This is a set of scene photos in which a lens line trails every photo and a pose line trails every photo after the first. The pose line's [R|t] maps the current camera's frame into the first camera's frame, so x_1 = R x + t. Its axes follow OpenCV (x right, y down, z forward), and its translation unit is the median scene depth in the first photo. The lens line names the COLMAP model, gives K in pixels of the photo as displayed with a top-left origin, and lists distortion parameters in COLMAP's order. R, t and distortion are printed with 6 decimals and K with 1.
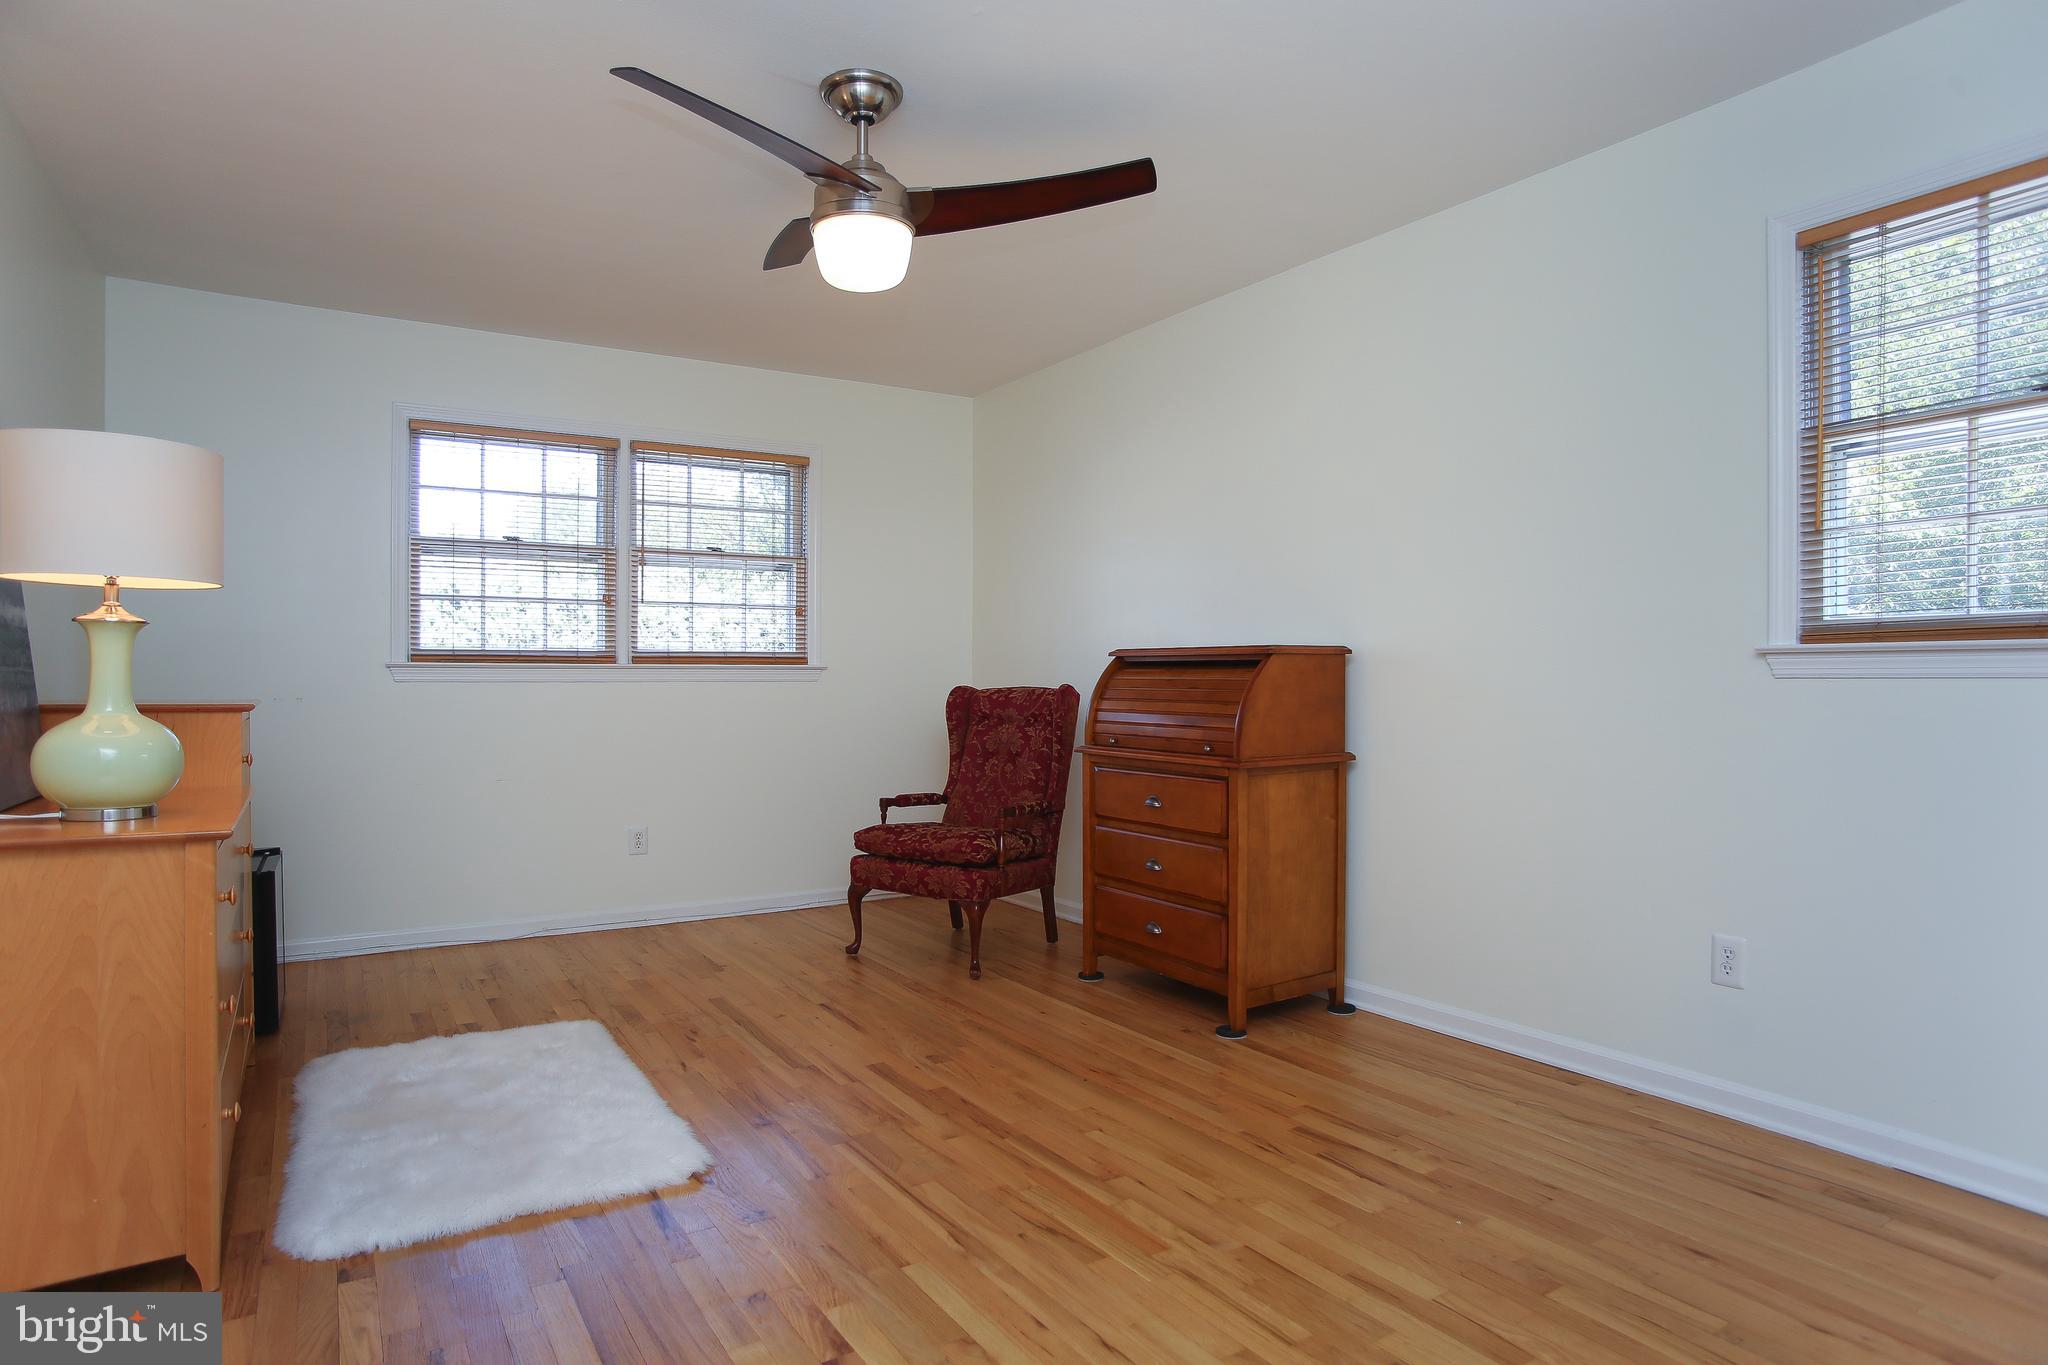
lens RADIAL K [[1196.4, 0, 1028.7], [0, 1196.4, 673.3], [0, 0, 1]] dist [-0.097754, 0.046048]
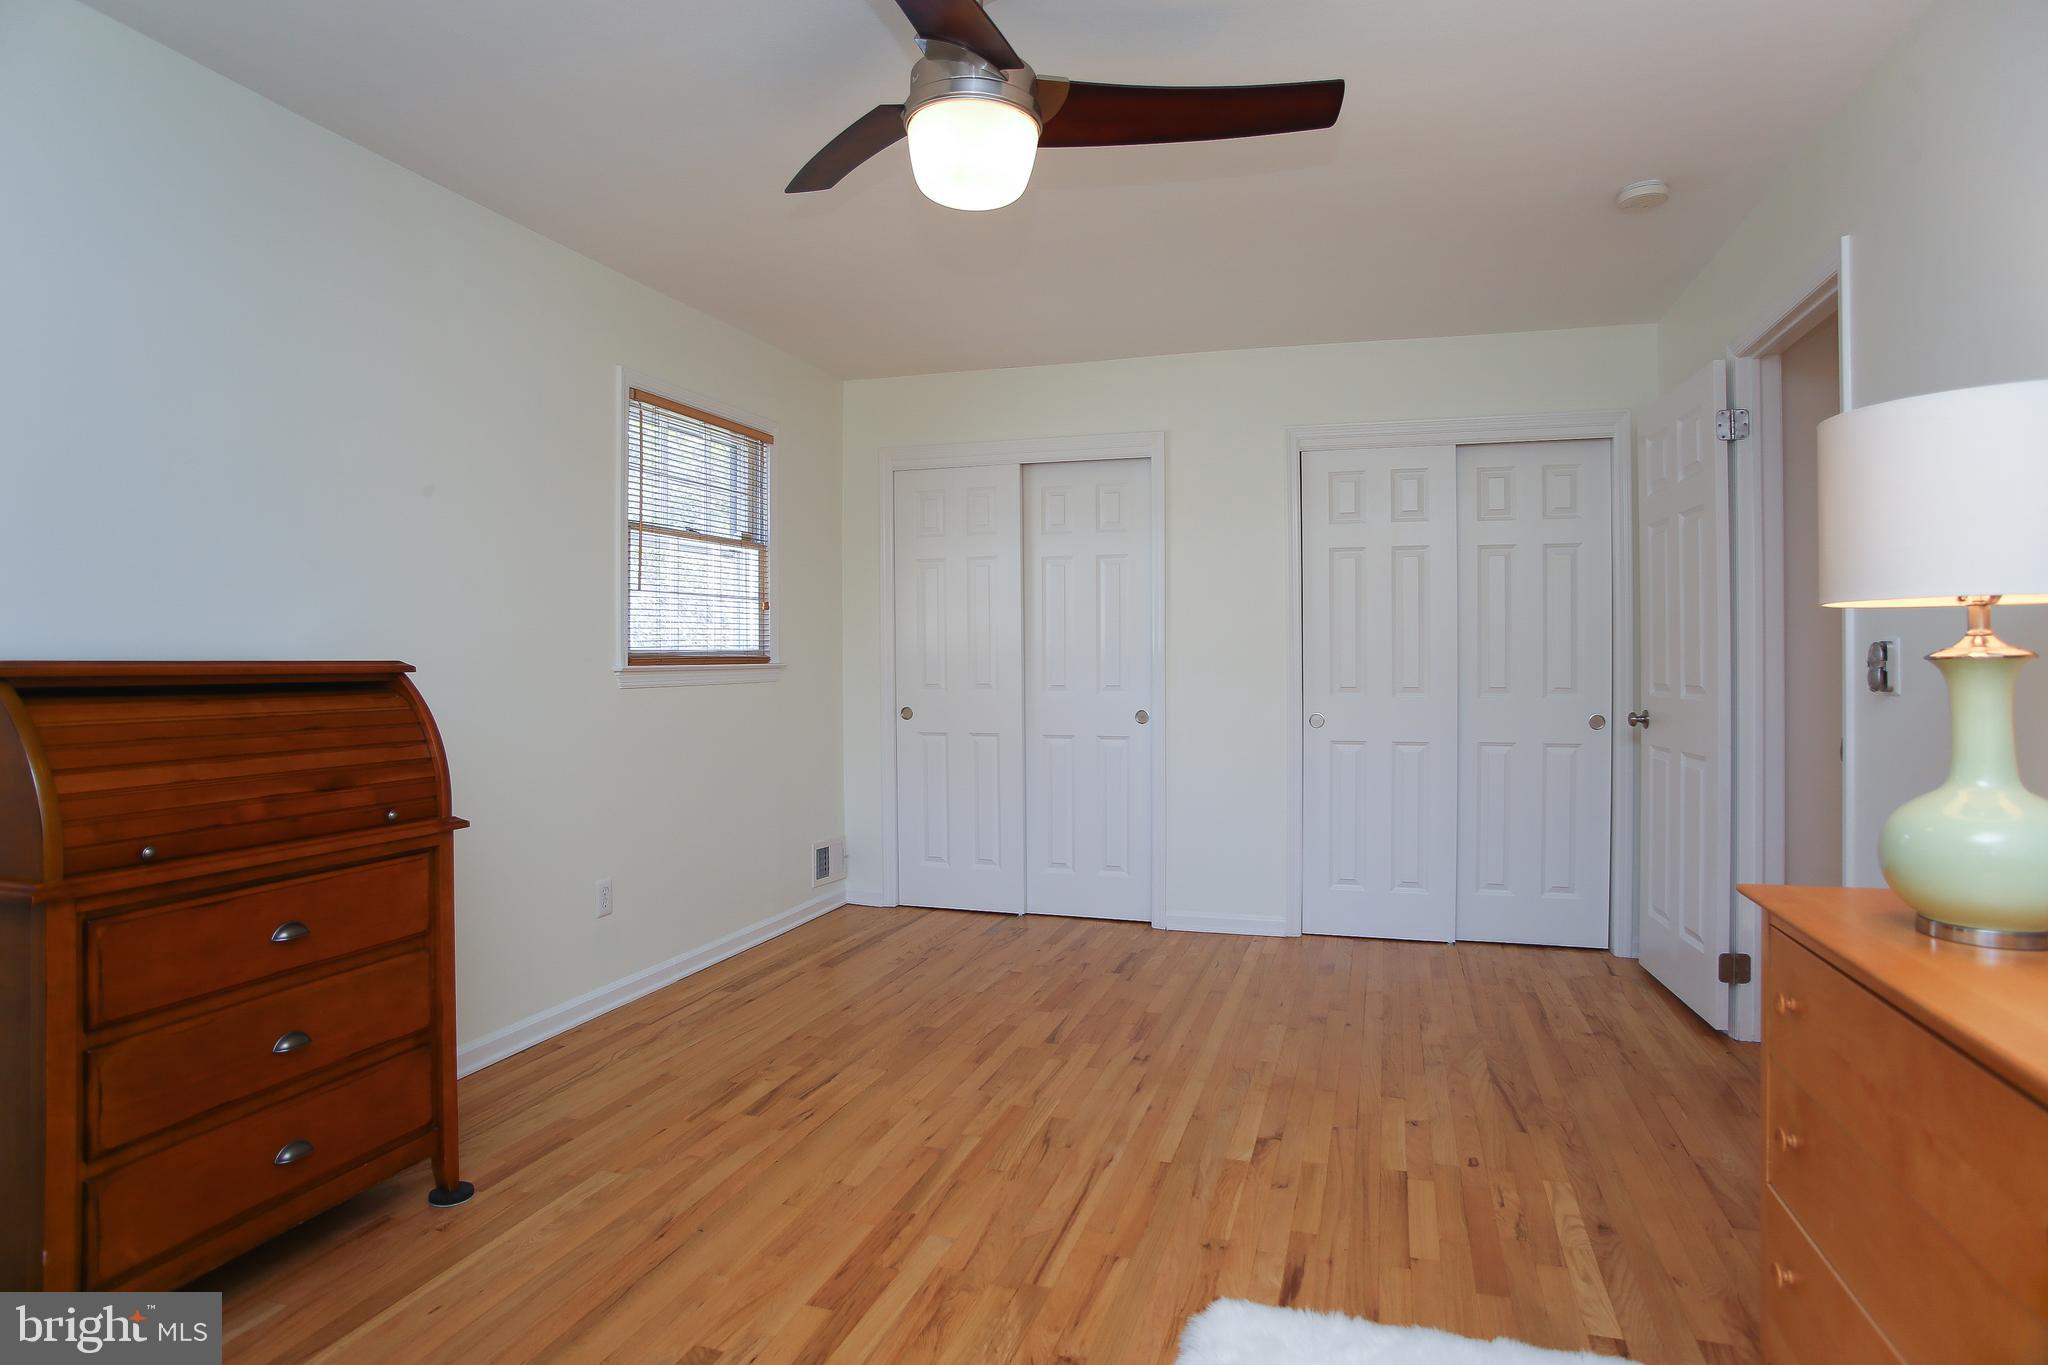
lens RADIAL K [[1196.4, 0, 1028.7], [0, 1196.4, 673.3], [0, 0, 1]] dist [-0.097754, 0.046048]
pose [[-0.666589, -0.010852, 0.745347, -0.789853], [-0.005022, 0.999937, 0.010067, -0.032949], [-0.745409, 0.002967, -0.666601, 1.620520]]
